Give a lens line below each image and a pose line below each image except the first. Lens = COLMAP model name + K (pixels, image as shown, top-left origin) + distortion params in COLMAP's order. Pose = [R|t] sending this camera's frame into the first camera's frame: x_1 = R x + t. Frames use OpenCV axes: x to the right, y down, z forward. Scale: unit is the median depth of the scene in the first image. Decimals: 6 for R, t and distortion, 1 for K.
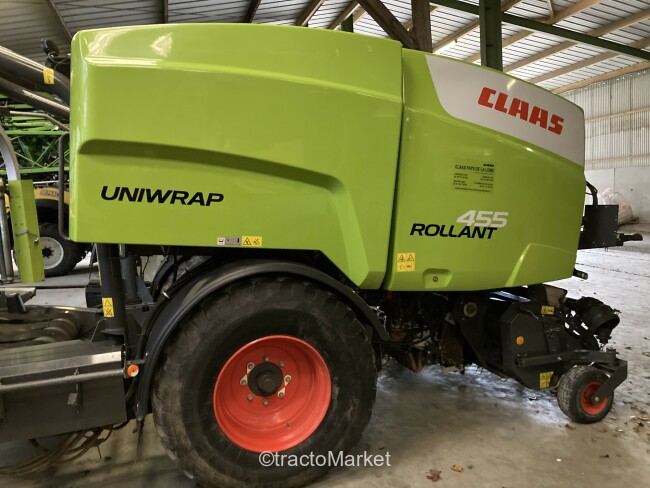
lens RADIAL K [[531.2, 0, 325.0], [0, 531.2, 244.0], [0, 0, 1]] dist [0.047857, -0.056375]
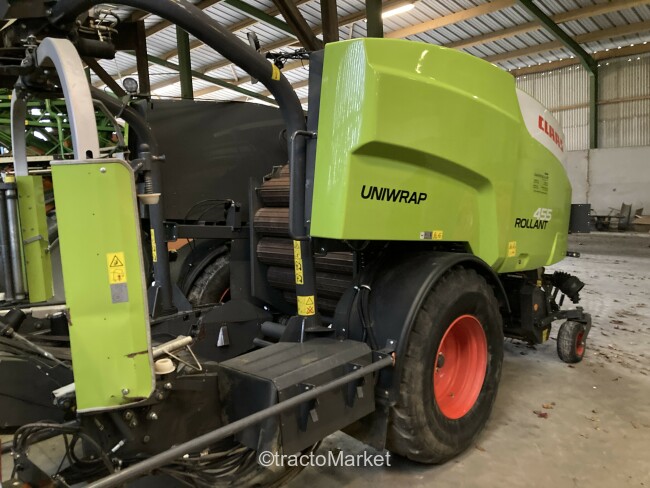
lens RADIAL K [[530.8, 0, 324.9], [0, 530.8, 232.9], [0, 0, 1]] dist [0.042172, -0.047133]
pose [[0.877867, -0.026769, 0.478155, -0.909061], [0.039923, 0.999052, -0.017365, 0.000118], [-0.477237, 0.034333, 0.878104, 0.115093]]
